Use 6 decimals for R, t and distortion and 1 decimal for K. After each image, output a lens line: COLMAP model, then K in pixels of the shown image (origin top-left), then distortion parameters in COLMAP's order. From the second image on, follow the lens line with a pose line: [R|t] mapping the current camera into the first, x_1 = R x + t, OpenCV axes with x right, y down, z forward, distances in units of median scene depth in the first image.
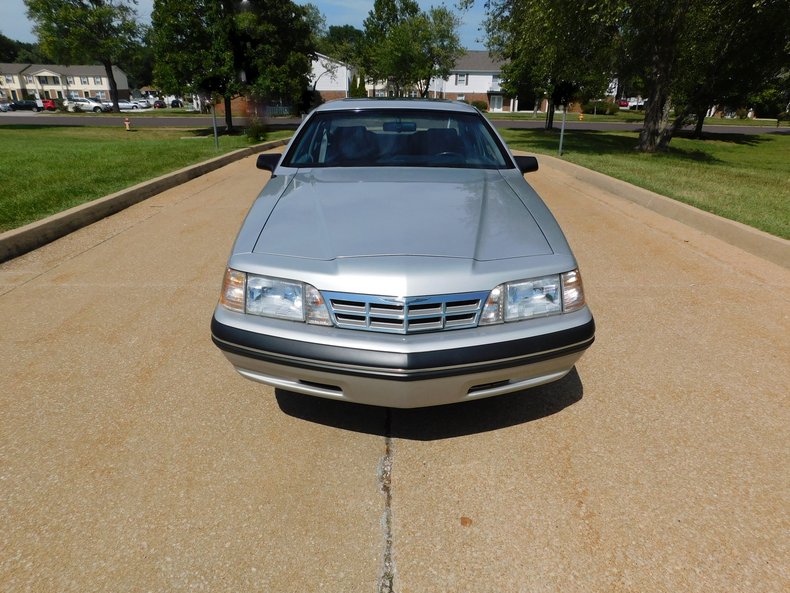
lens RADIAL K [[532.7, 0, 397.3], [0, 532.7, 293.9], [0, 0, 1]] dist [-0.064647, 0.064264]
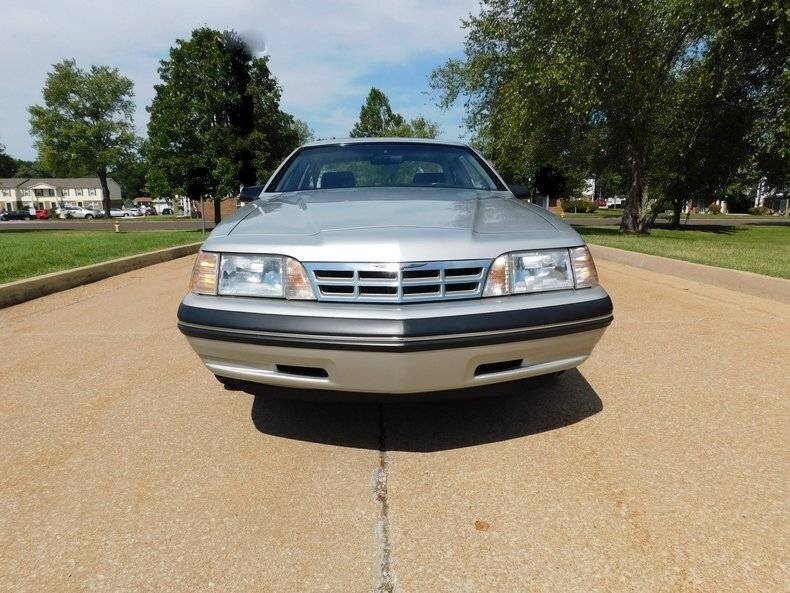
lens RADIAL K [[540.6, 0, 397.1], [0, 540.6, 294.4], [0, 0, 1]] dist [-0.065429, 0.064385]
pose [[0.999507, -0.023044, 0.021340, -0.004117], [0.026706, 0.981156, -0.191361, 0.121900], [-0.016528, 0.191836, 0.981288, 0.069011]]
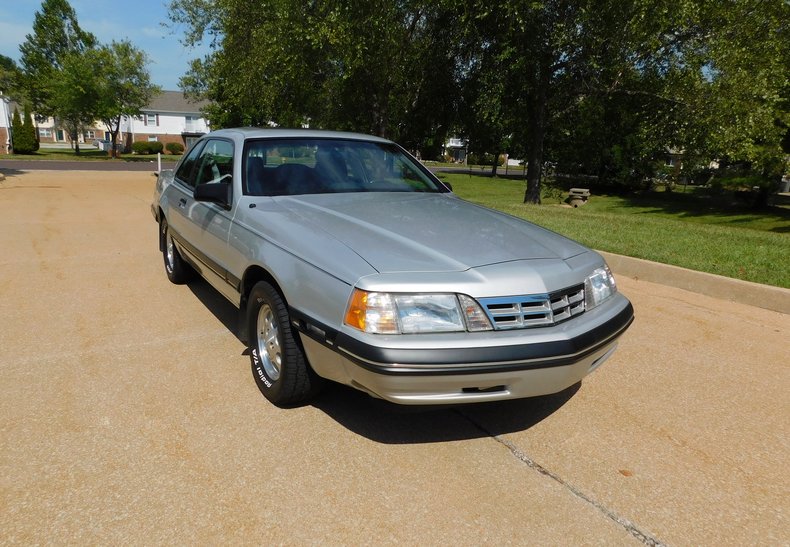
lens RADIAL K [[547.8, 0, 386.4], [0, 547.8, 296.2], [0, 0, 1]] dist [-0.062241, 0.063025]
pose [[0.862288, -0.115770, 0.493009, -0.447738], [0.153960, 0.987368, -0.037425, 0.001854], [-0.482448, 0.108174, 0.869219, 0.084359]]
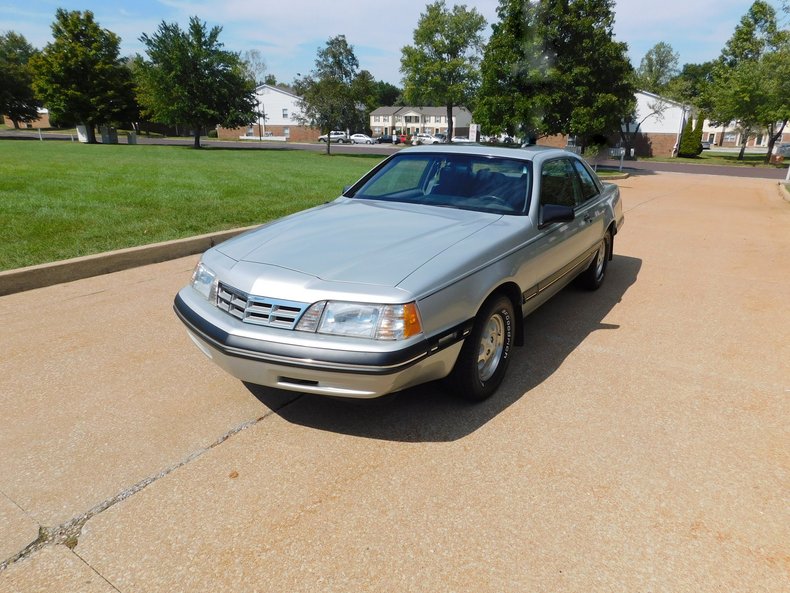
lens RADIAL K [[532.7, 0, 397.3], [0, 532.7, 293.9], [0, 0, 1]] dist [-0.064647, 0.064264]
pose [[0.826169, 0.175050, -0.535540, 0.539560], [-0.210568, 0.977565, -0.005308, -0.034511], [0.522596, 0.117153, 0.844493, 0.045810]]
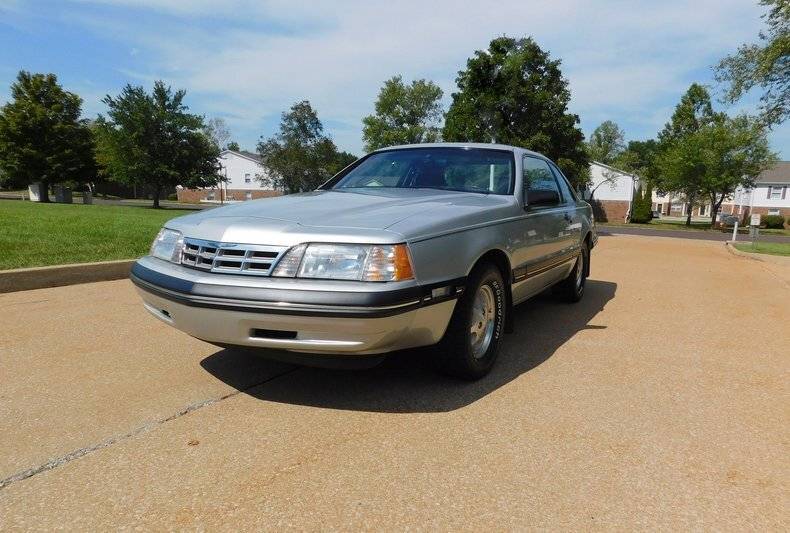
lens RADIAL K [[540.5, 0, 398.5], [0, 540.5, 288.5], [0, 0, 1]] dist [-0.062335, 0.058016]
pose [[0.864624, 0.099627, -0.492442, 0.503488], [-0.200814, 0.966974, -0.156956, 0.111760], [0.460541, 0.234598, 0.856076, 0.102343]]
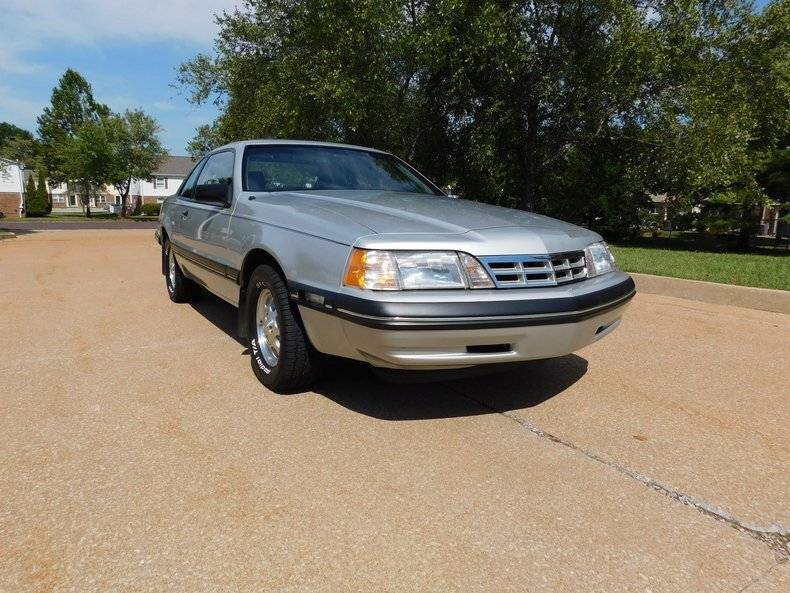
lens RADIAL K [[532.7, 0, 397.3], [0, 532.7, 293.9], [0, 0, 1]] dist [-0.064647, 0.064264]
pose [[0.851195, -0.085325, 0.517868, -0.441973], [0.181410, 0.973713, -0.137745, 0.097459], [-0.492501, 0.211194, 0.844298, 0.123189]]
